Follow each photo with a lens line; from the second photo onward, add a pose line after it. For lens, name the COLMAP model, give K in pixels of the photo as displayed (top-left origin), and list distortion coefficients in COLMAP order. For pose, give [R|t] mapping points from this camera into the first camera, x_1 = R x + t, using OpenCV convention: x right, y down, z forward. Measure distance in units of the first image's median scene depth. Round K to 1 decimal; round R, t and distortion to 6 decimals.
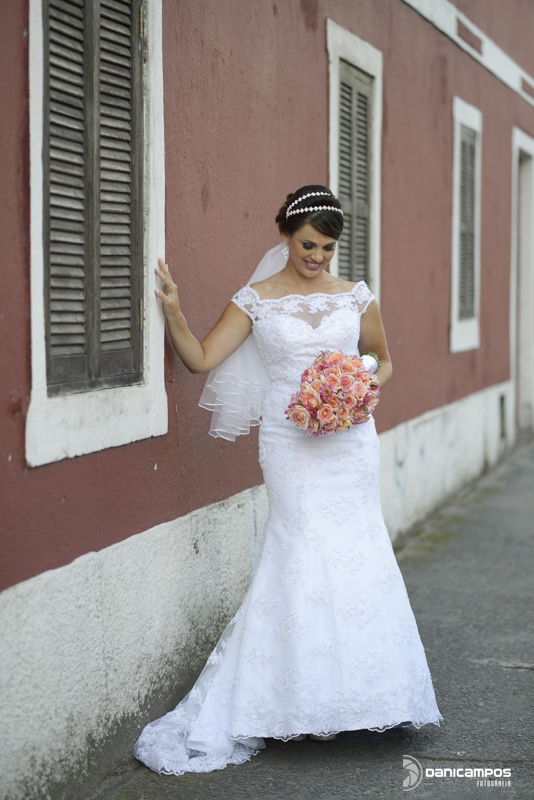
lens RADIAL K [[1961.5, 0, 267.0], [0, 1961.5, 400.0], [0, 0, 1]] dist [-0.034938, 0.704531]
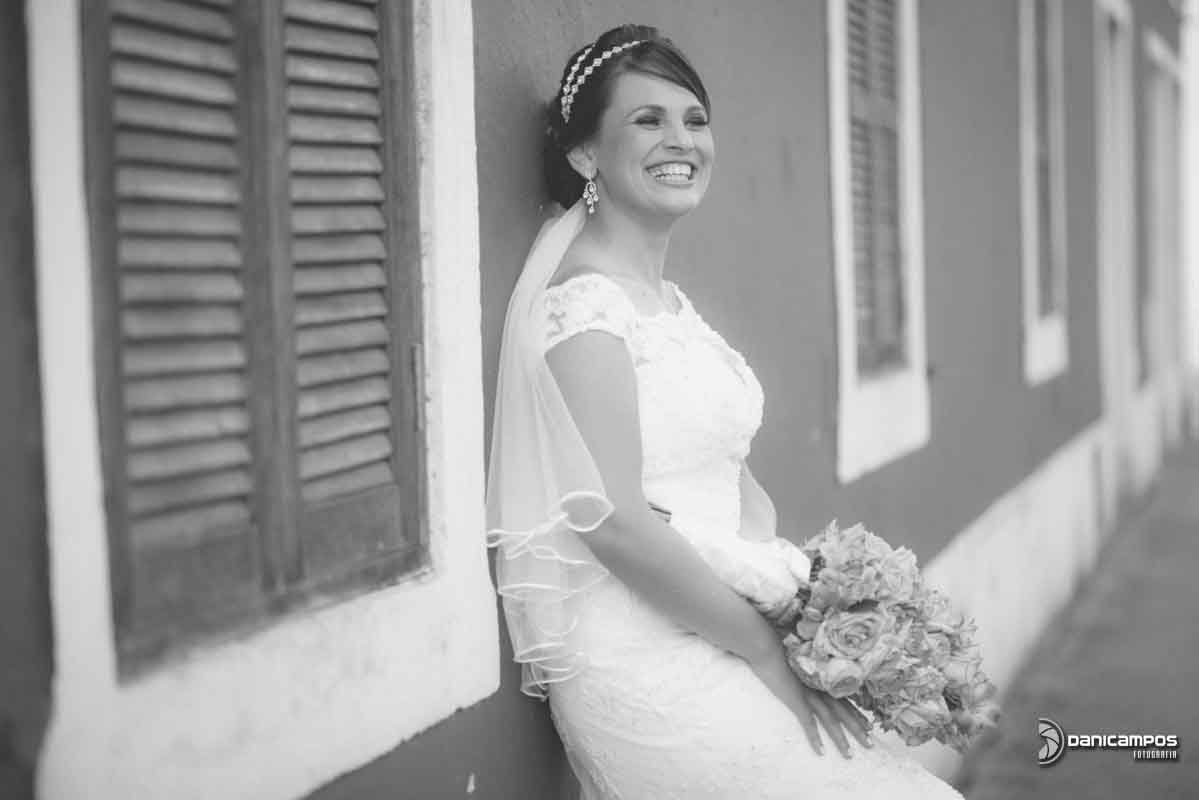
lens RADIAL K [[2939.8, 0, 599.5], [0, 2939.8, 400.0], [0, 0, 1]] dist [-0.034938, 0.704531]
pose [[0.999370, -0.030919, -0.017433, -0.019903], [0.030749, 0.999478, -0.009916, -0.034096], [0.017731, 0.009374, 0.999799, 0.435270]]
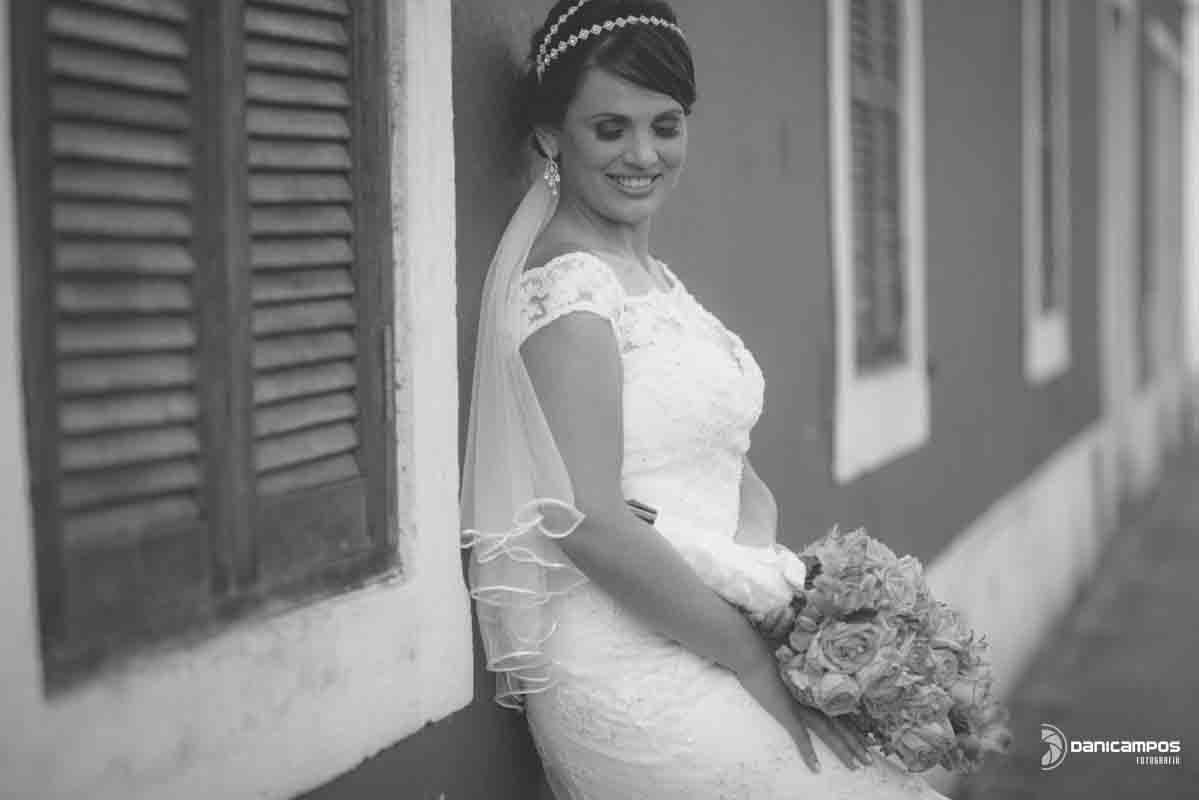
lens RADIAL K [[2999.8, 0, 599.5], [0, 2999.8, 400.0], [0, 0, 1]] dist [-0.010242, 0.040522]
pose [[0.999708, -0.020979, -0.011993, -0.020739], [0.020877, 0.999745, -0.008566, -0.033202], [0.012170, 0.008313, 0.999891, 0.468563]]
